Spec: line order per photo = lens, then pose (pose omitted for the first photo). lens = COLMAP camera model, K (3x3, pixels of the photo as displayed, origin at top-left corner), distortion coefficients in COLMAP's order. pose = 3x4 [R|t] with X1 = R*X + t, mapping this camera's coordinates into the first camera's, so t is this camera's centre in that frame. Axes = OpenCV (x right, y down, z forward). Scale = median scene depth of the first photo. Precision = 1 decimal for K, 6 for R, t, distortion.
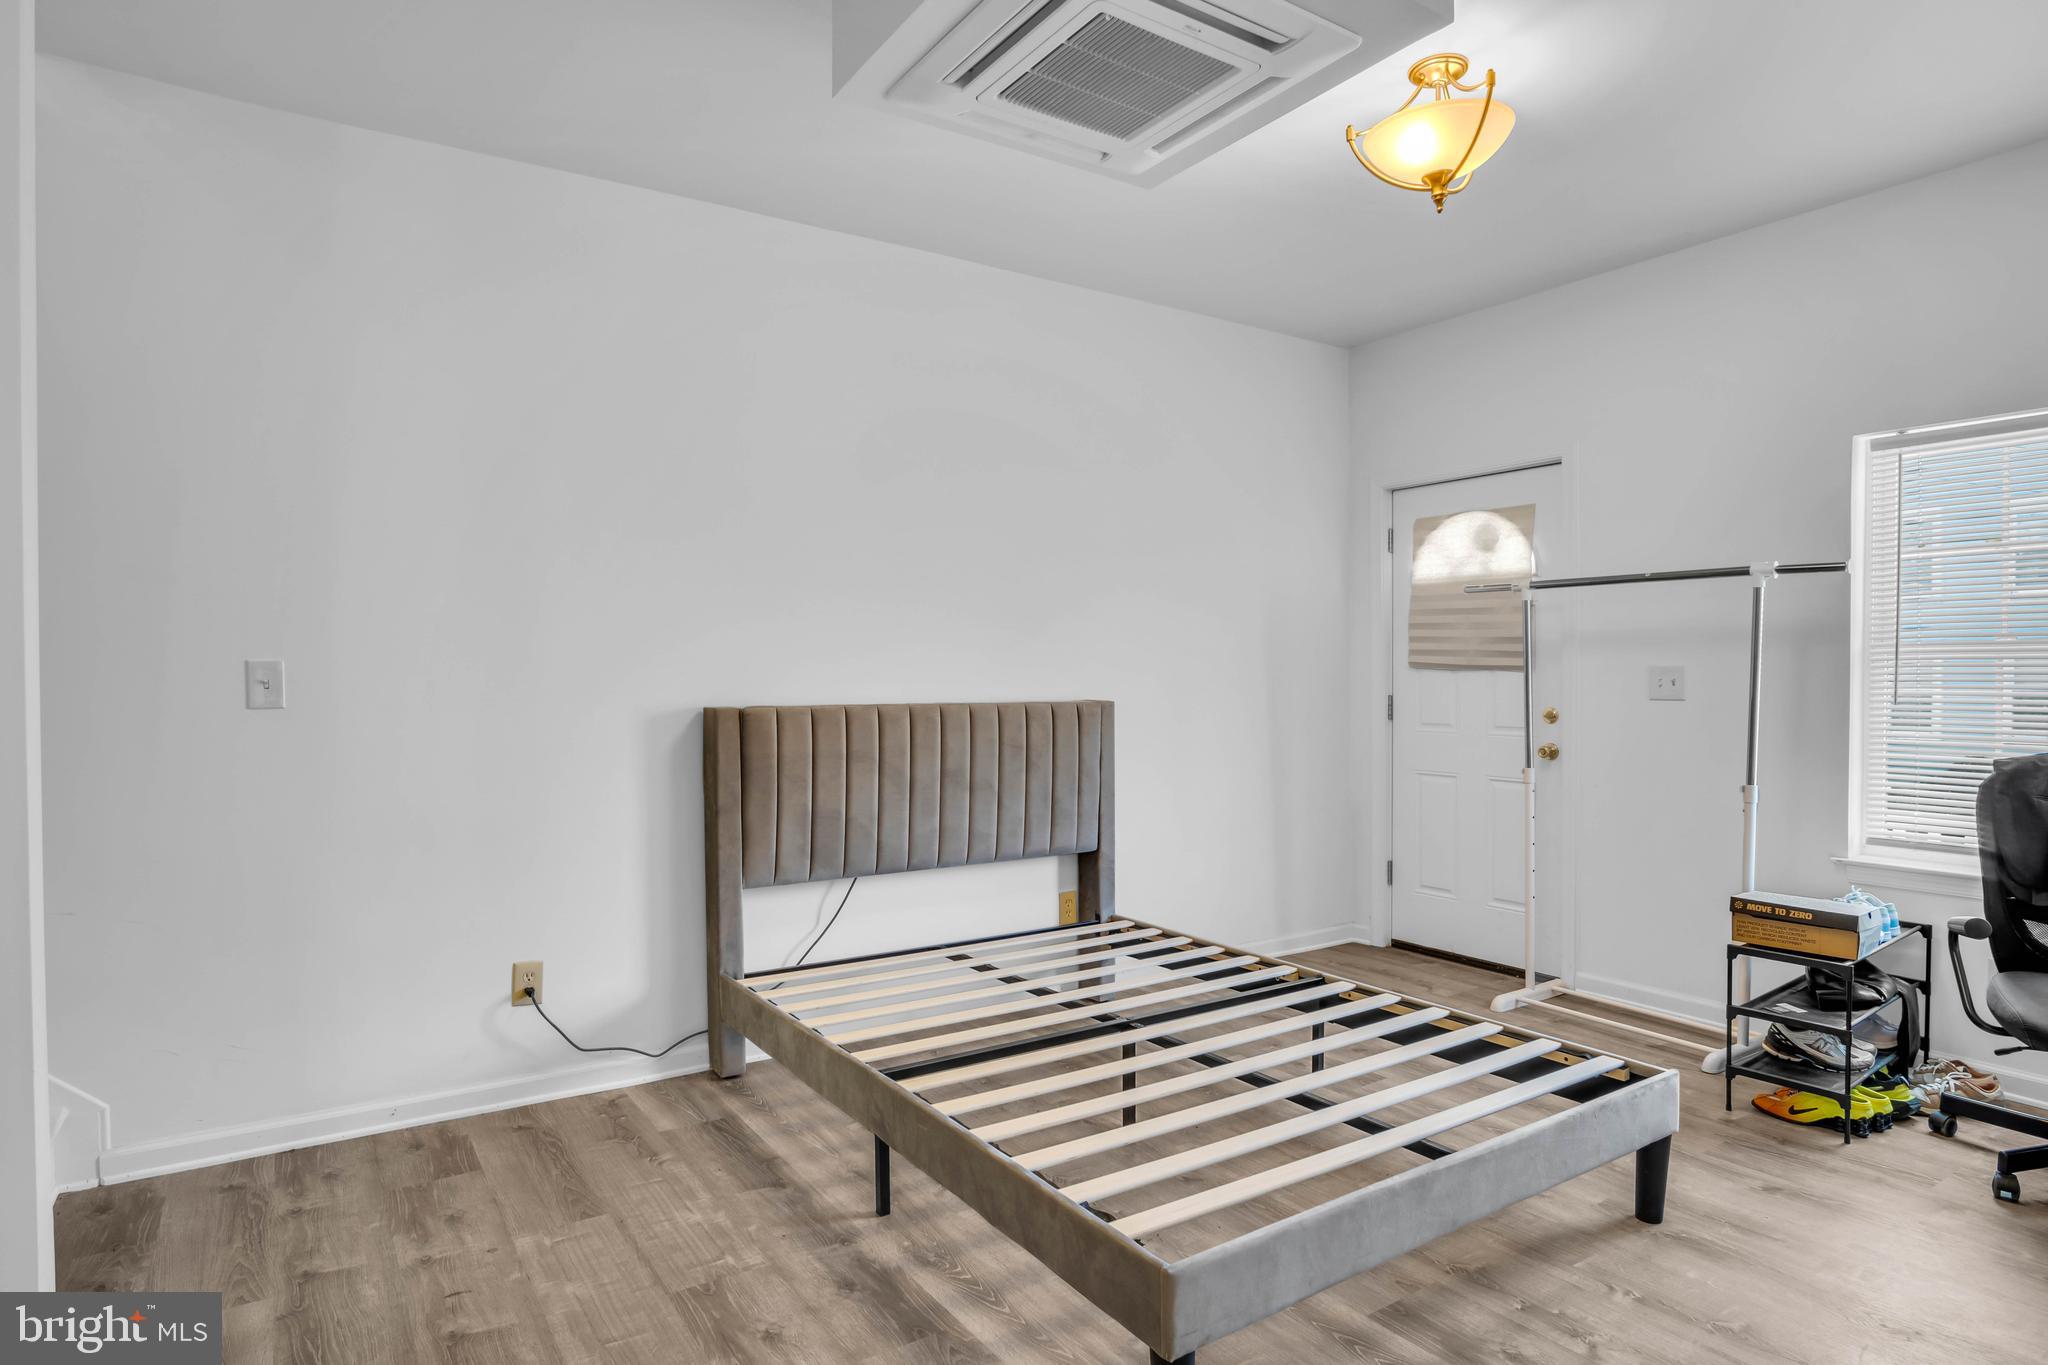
lens RADIAL K [[1109.7, 0, 1004.5], [0, 1109.7, 699.5], [0, 0, 1]] dist [-0.031829, 0.006616]
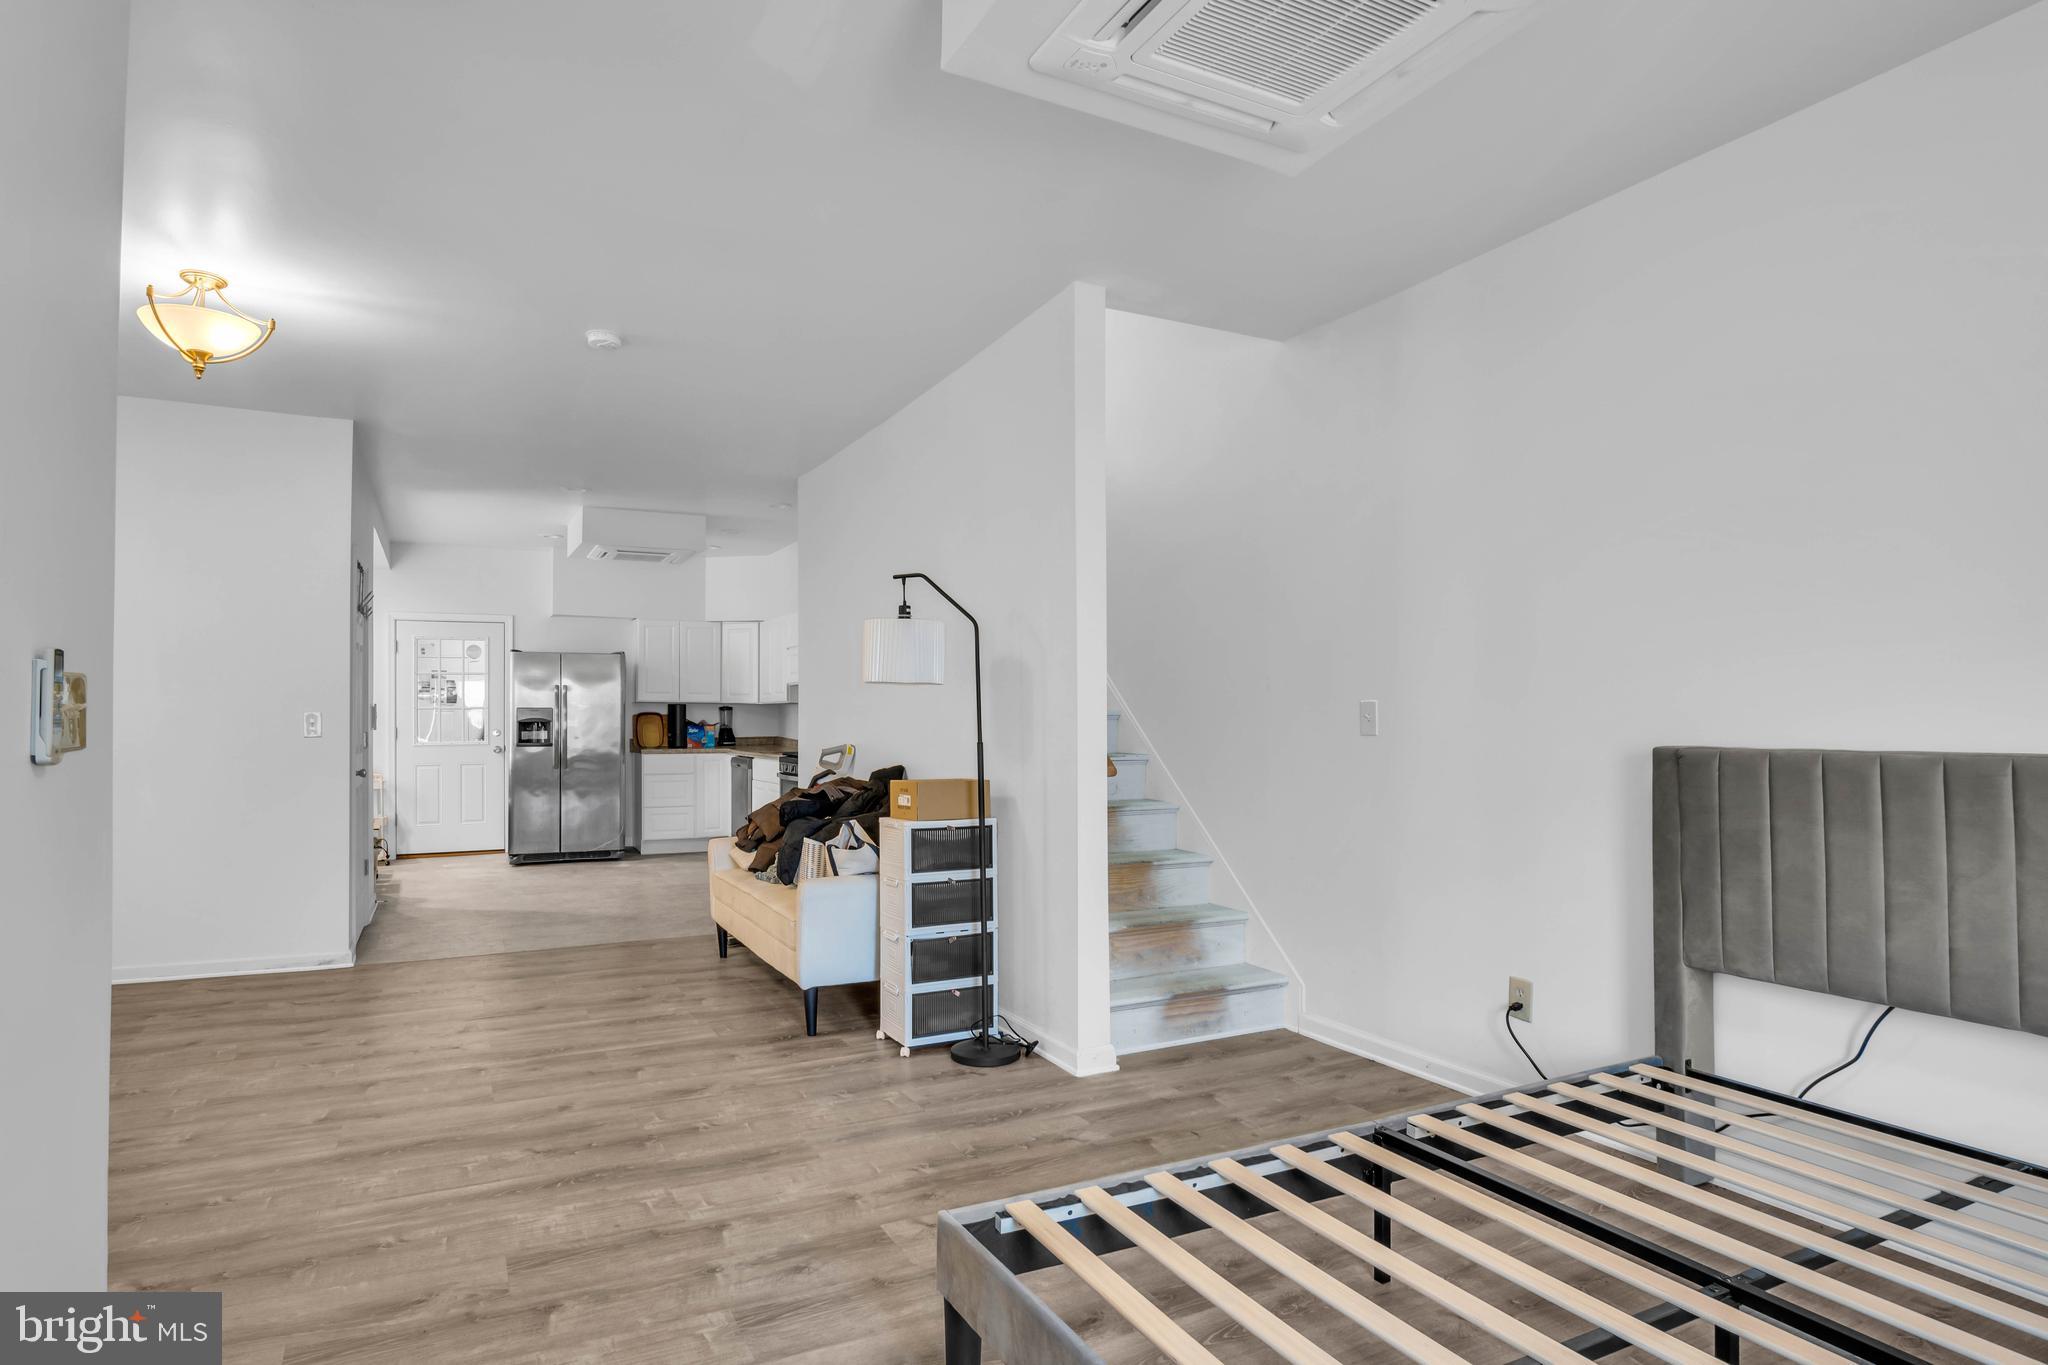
lens RADIAL K [[1109.7, 0, 1003.0], [0, 1109.7, 713.1], [0, 0, 1]] dist [-0.031829, 0.006616]
pose [[-0.112664, -0.001435, -0.993632, 0.633042], [-0.016690, 0.999861, 0.000449, -0.011100], [0.993493, 0.016634, -0.112673, 0.569104]]
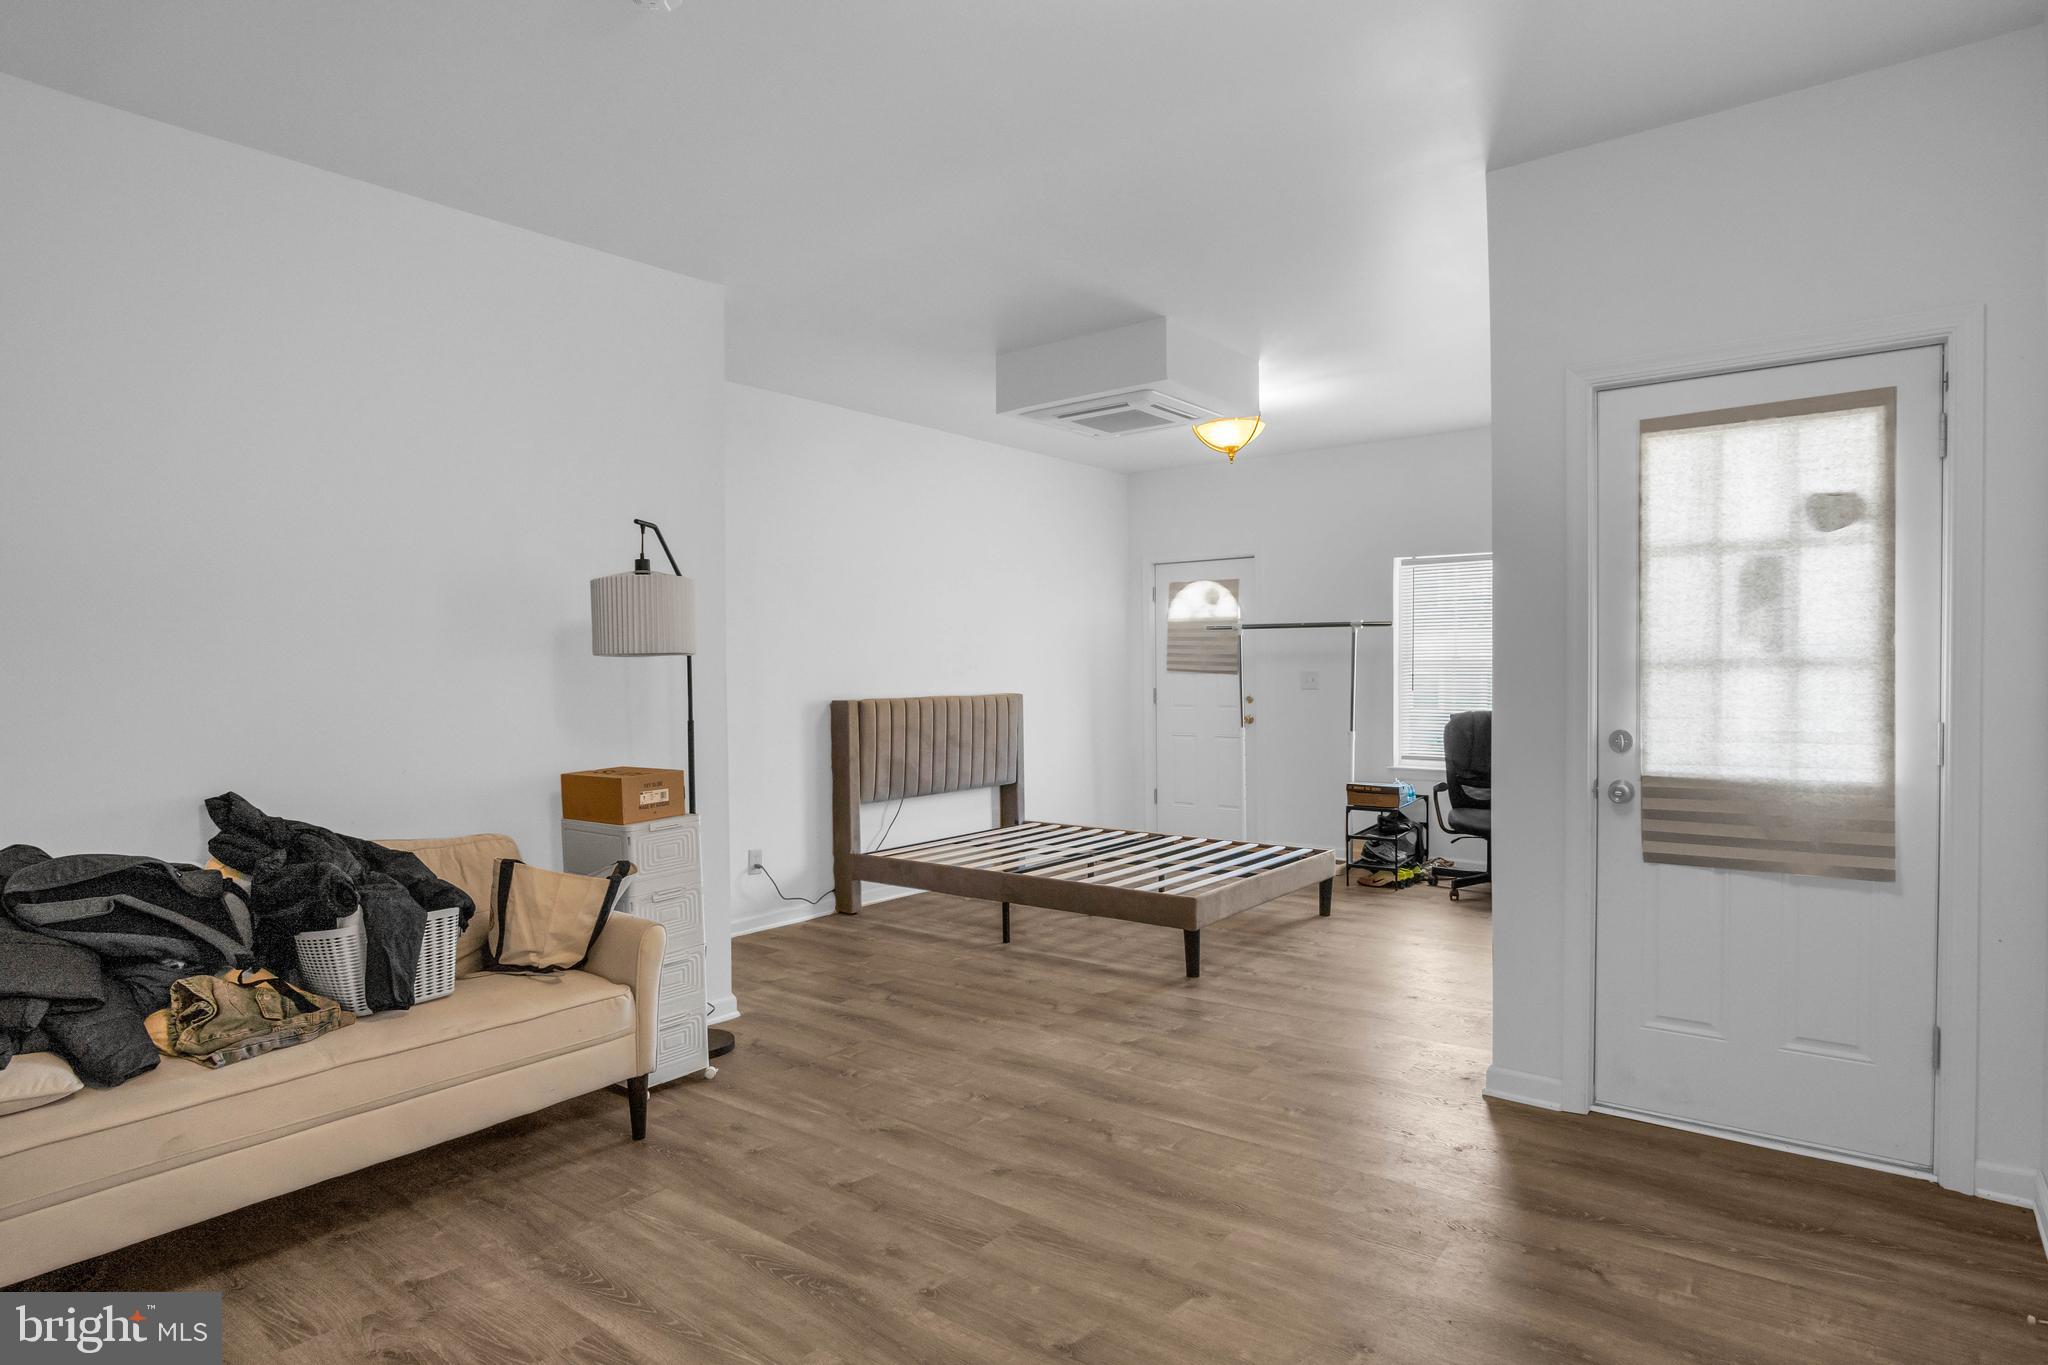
lens RADIAL K [[1109.7, 0, 1003.8], [0, 1109.7, 698.2], [0, 0, 1]] dist [-0.031829, 0.006616]
pose [[0.946916, -0.014662, 0.321146, -0.569811], [0.013167, 0.999890, 0.006826, -0.004665], [-0.321211, -0.002236, 0.947005, -0.710551]]
